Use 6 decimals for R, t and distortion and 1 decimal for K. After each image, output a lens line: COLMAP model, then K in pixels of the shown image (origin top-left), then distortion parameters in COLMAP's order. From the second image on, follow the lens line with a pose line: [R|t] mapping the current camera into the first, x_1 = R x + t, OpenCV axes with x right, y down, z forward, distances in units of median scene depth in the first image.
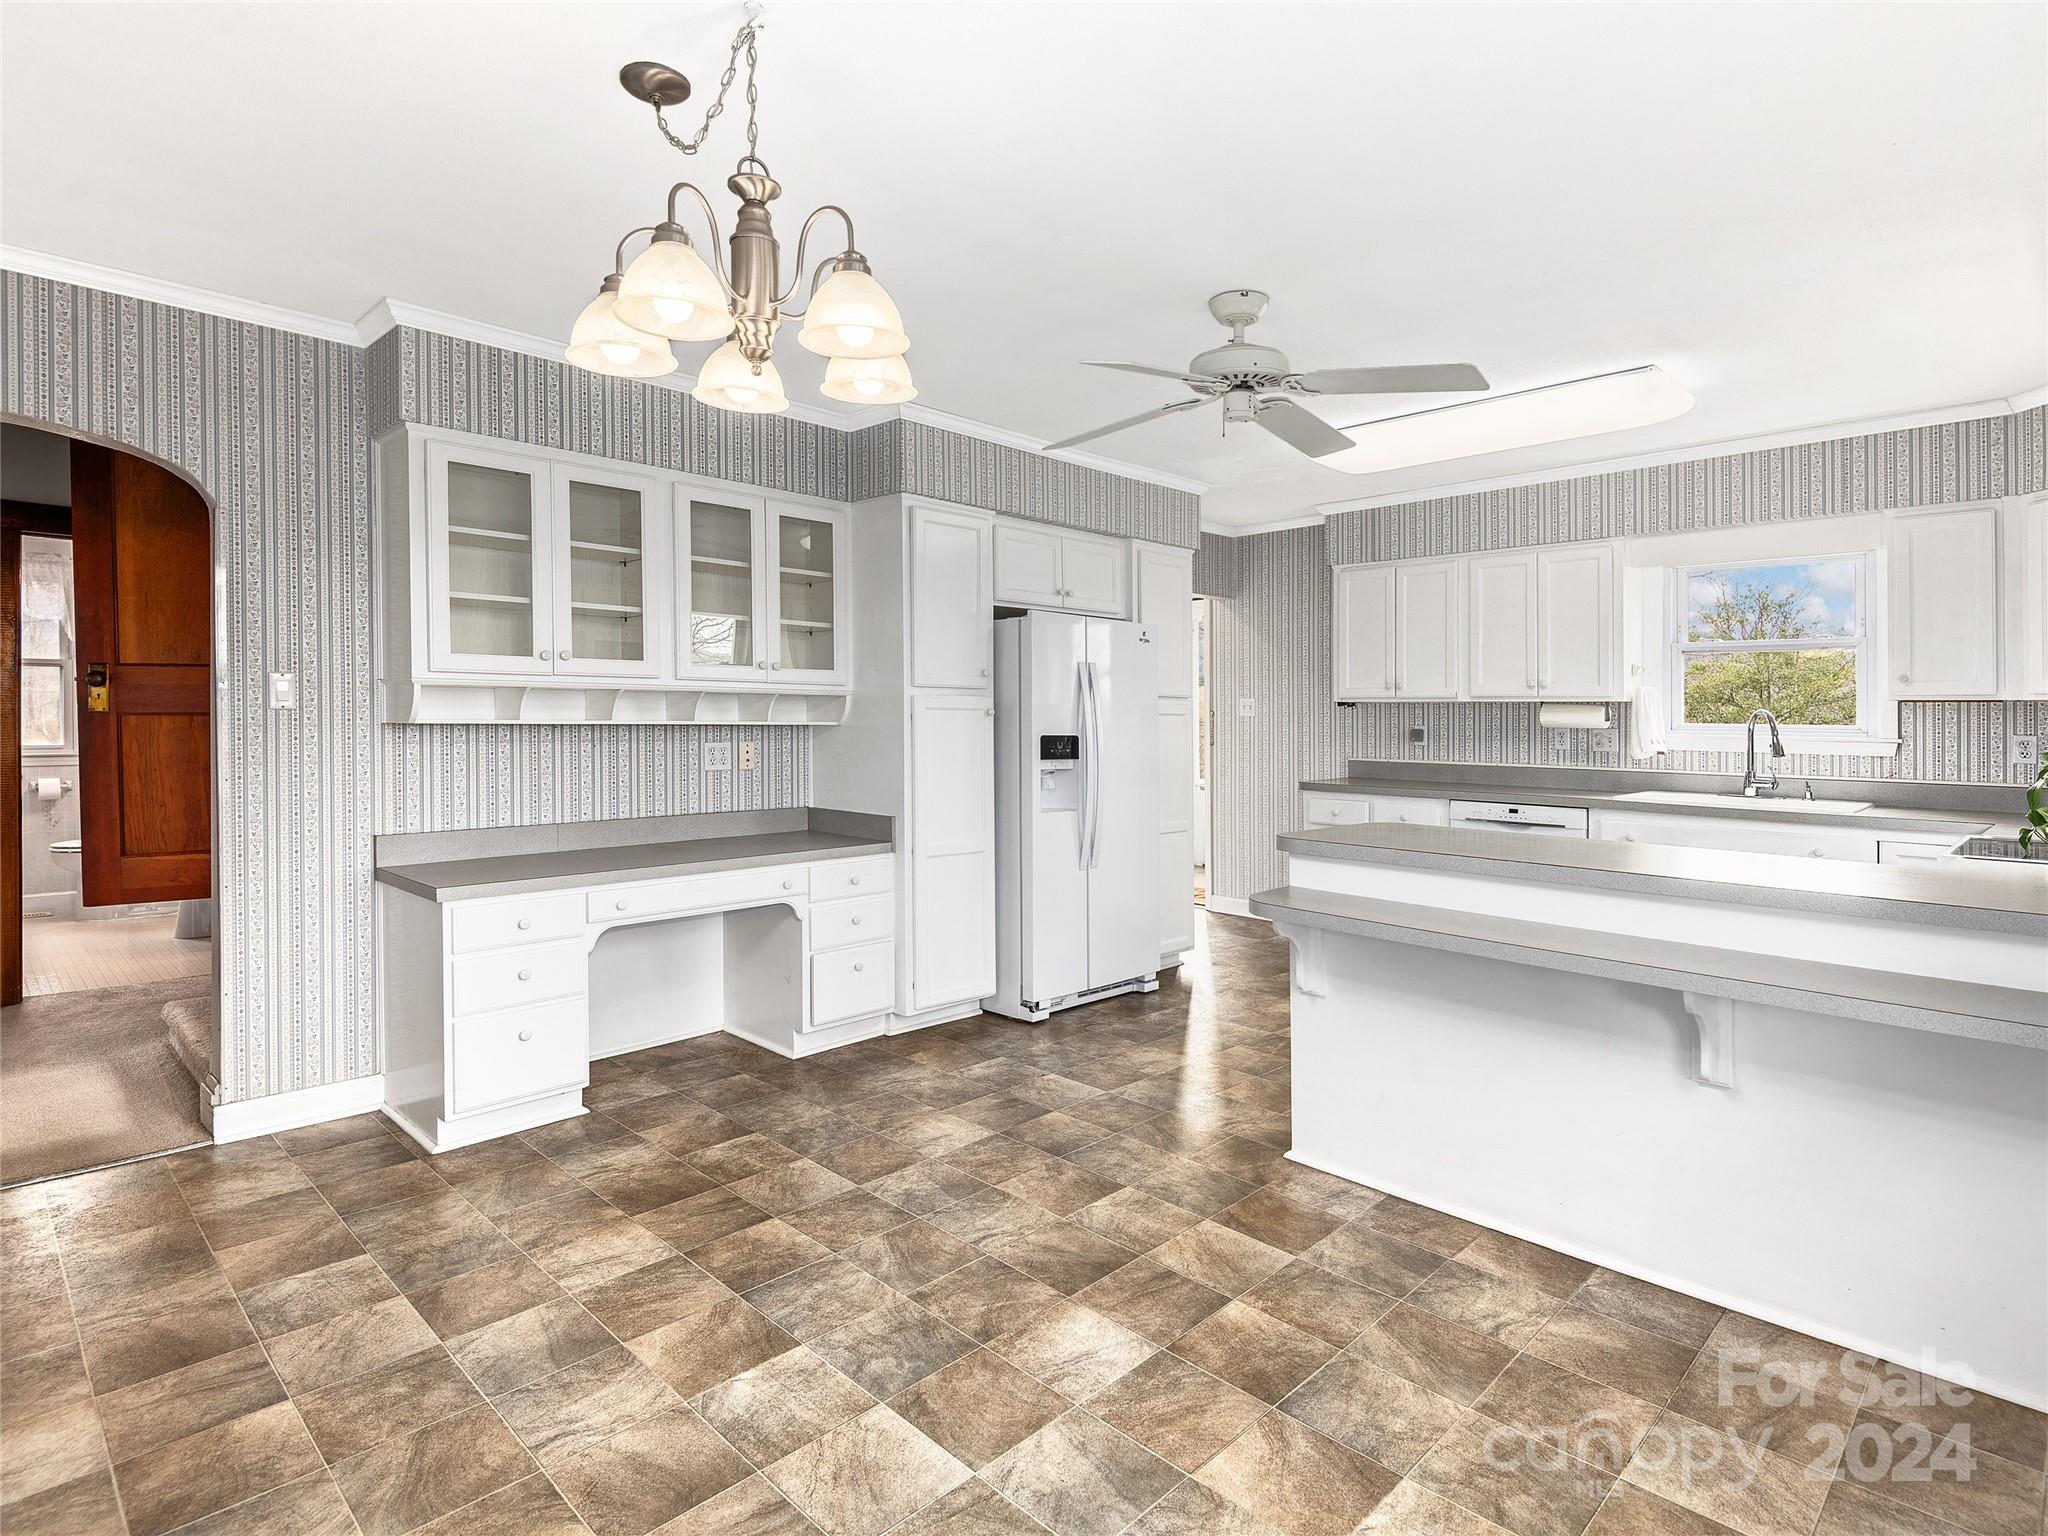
lens RADIAL K [[1077.2, 0, 1018.5], [0, 1077.2, 740.6], [0, 0, 1]] dist [0.016181, -0.024198]
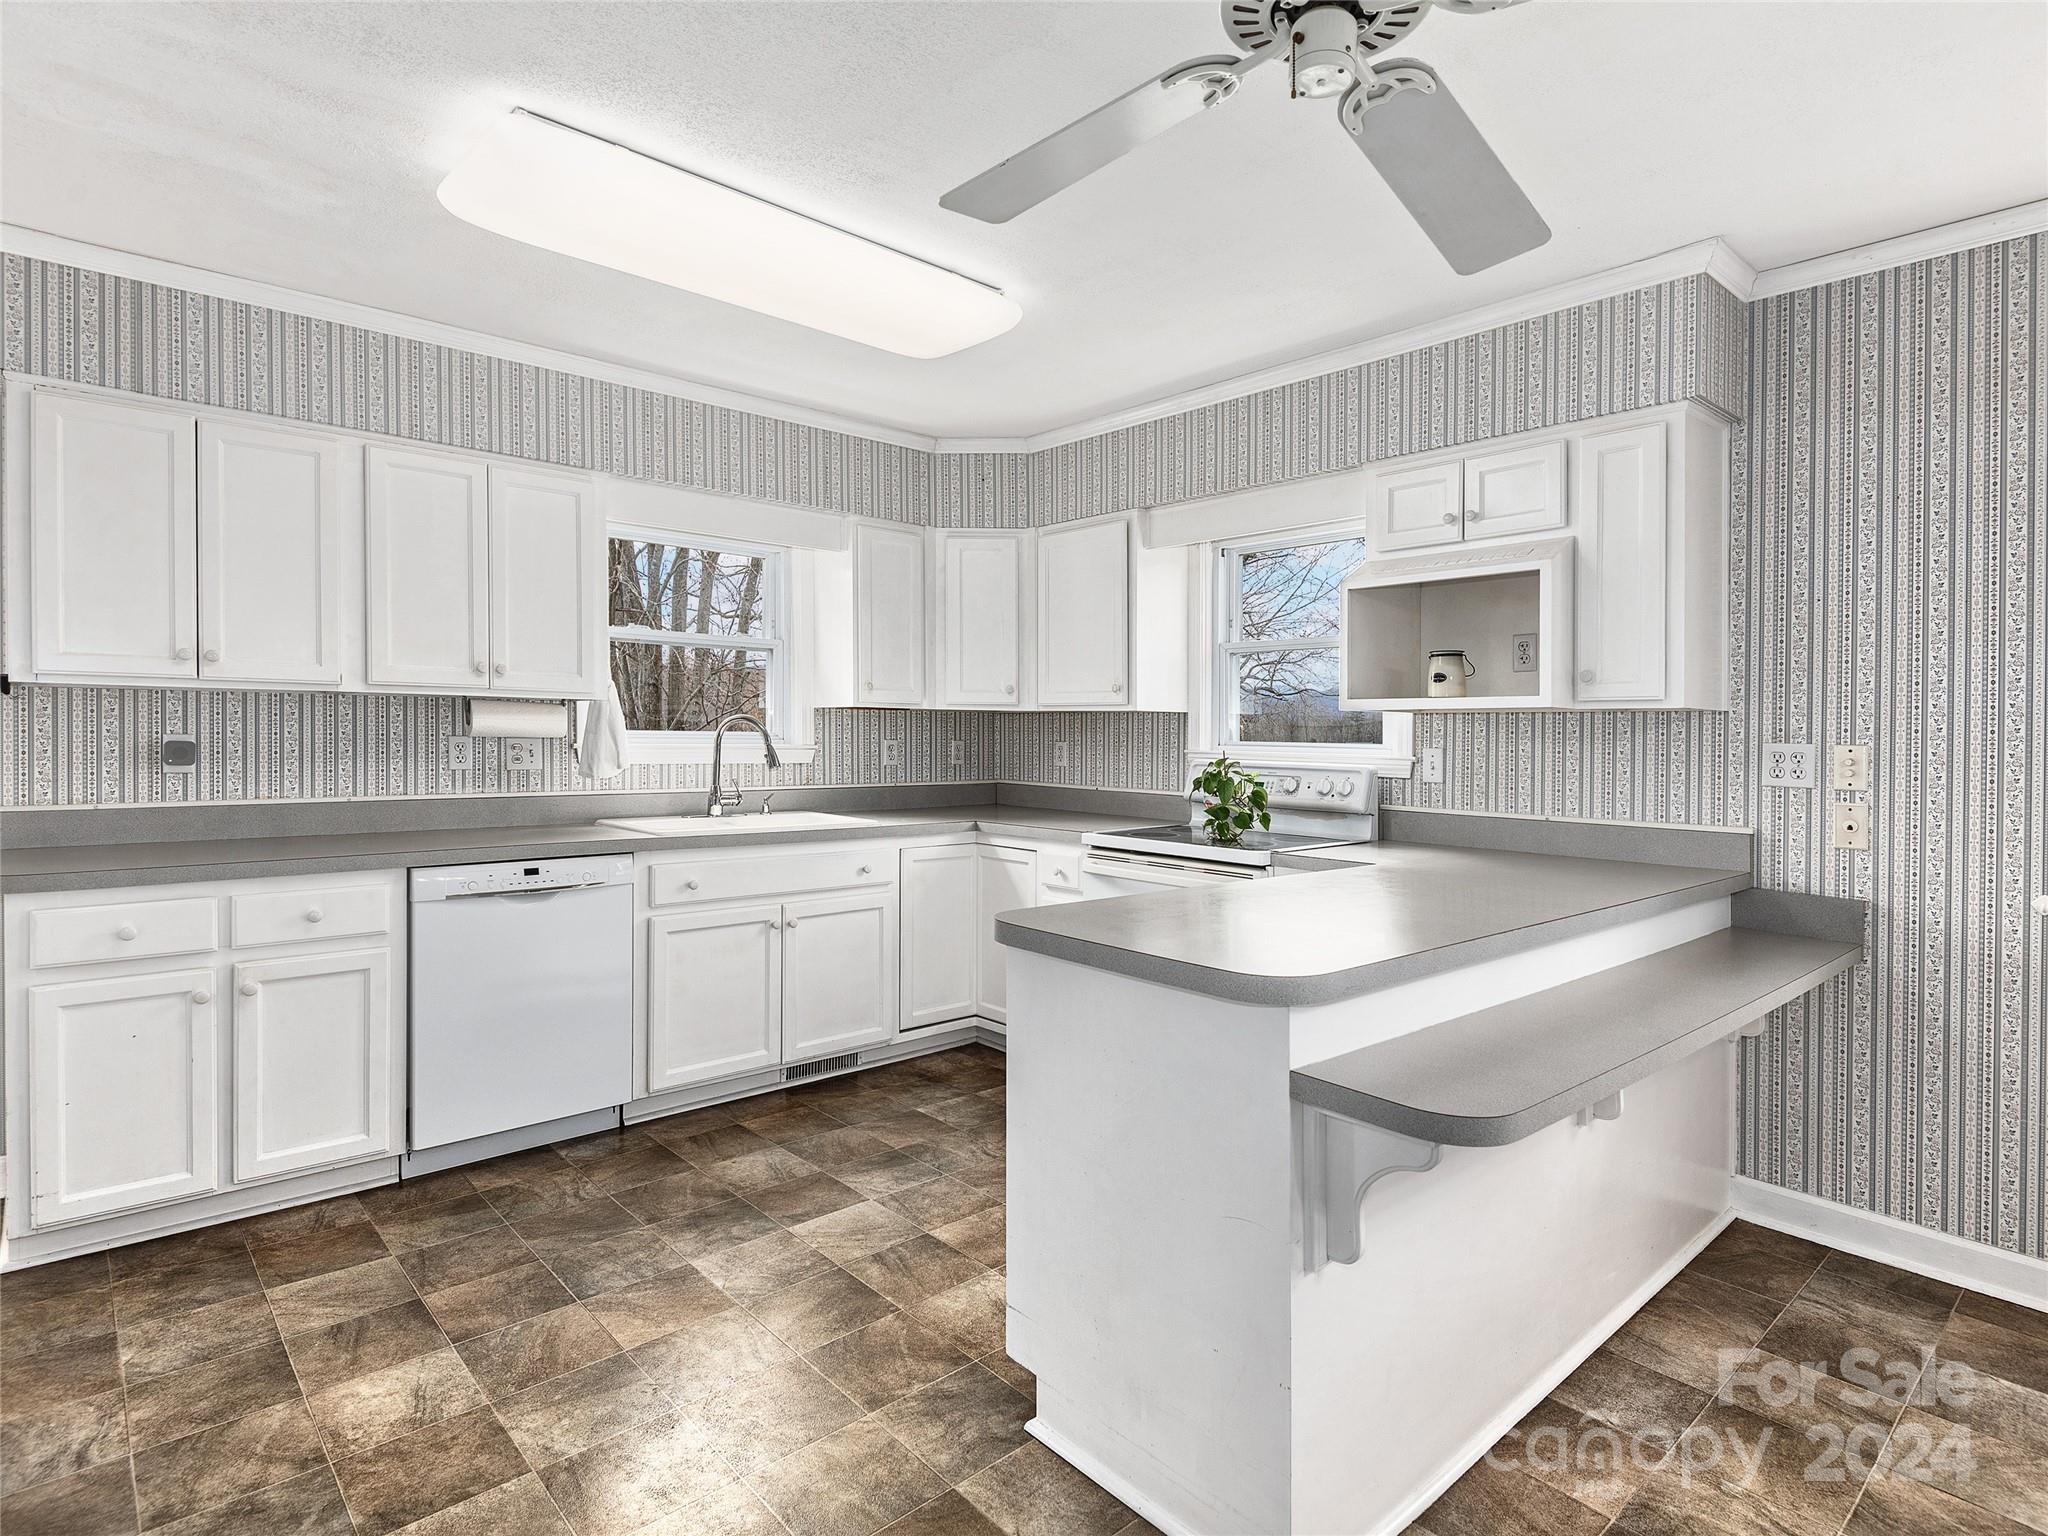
lens RADIAL K [[1077.2, 0, 1018.5], [0, 1077.2, 740.6], [0, 0, 1]] dist [0.016181, -0.024198]
pose [[0.048071, -0.014869, 0.998733, -0.175624], [0.014031, 0.999801, 0.014210, -0.018023], [-0.998745, 0.013330, 0.048270, 0.804797]]
